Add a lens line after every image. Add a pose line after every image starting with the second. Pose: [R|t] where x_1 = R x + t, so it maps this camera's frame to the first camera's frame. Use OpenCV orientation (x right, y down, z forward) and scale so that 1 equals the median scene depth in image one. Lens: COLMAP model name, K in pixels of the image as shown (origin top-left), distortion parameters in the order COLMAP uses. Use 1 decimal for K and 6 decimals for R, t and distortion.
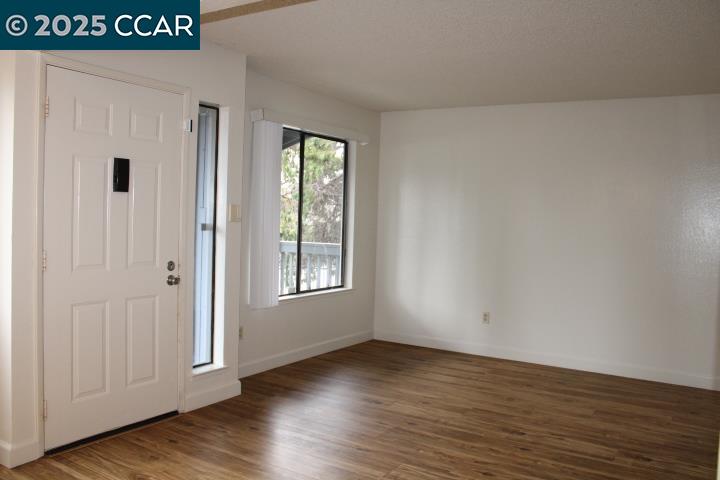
lens RADIAL K [[597.9, 0, 353.0], [0, 597.9, 240.4], [0, 0, 1]] dist [-0.164036, 0.130947]
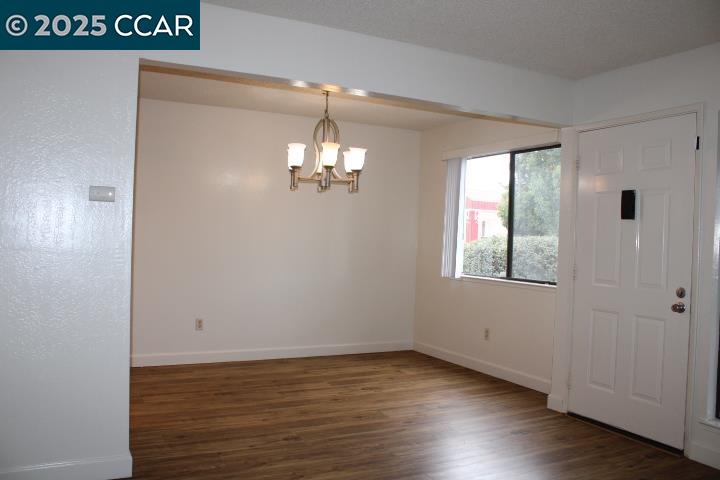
lens RADIAL K [[597.9, 0, 353.0], [0, 597.9, 240.4], [0, 0, 1]] dist [-0.164036, 0.130947]
pose [[-0.503562, -0.045068, -0.862783, 0.820641], [-0.087121, 0.996197, -0.001189, 0.005822], [0.859555, 0.074568, -0.505573, 1.067786]]
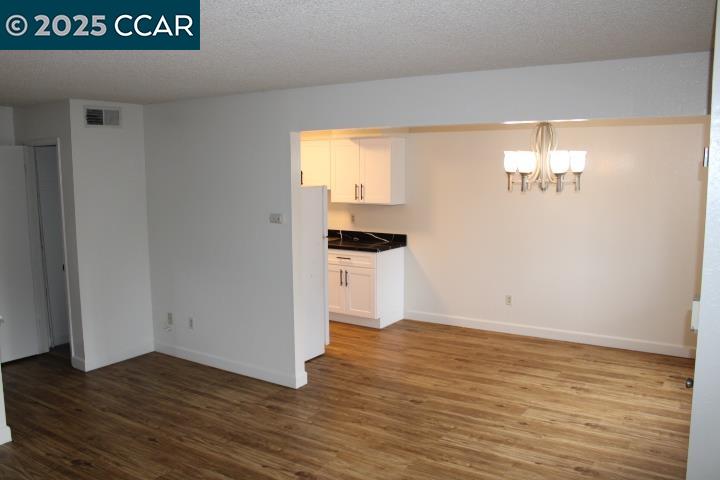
lens RADIAL K [[597.9, 0, 353.0], [0, 597.9, 240.4], [0, 0, 1]] dist [-0.164036, 0.130947]
pose [[-0.999611, -0.026970, 0.007144, 0.111572], [-0.025433, 0.986107, 0.164153, -0.213267], [-0.011471, 0.163907, -0.986409, 1.735713]]
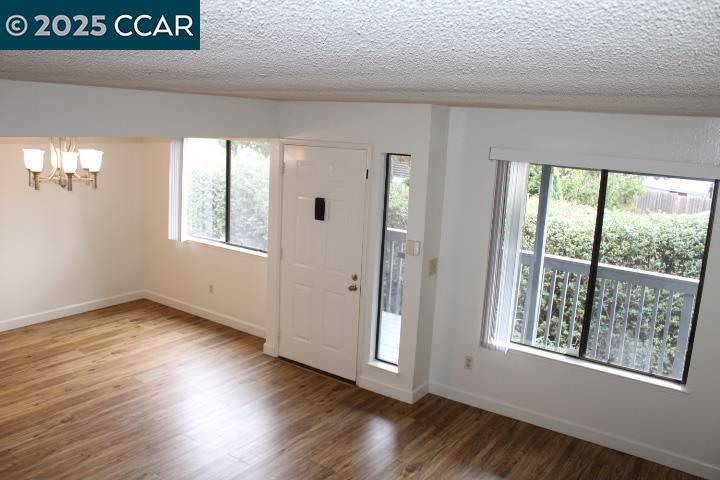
lens RADIAL K [[597.9, 0, 353.0], [0, 597.9, 240.4], [0, 0, 1]] dist [-0.164036, 0.130947]
pose [[-0.044110, 0.149274, -0.987812, 1.106879], [-0.091287, 0.984035, 0.152780, -0.266619], [0.994847, 0.096914, -0.029779, 1.091231]]
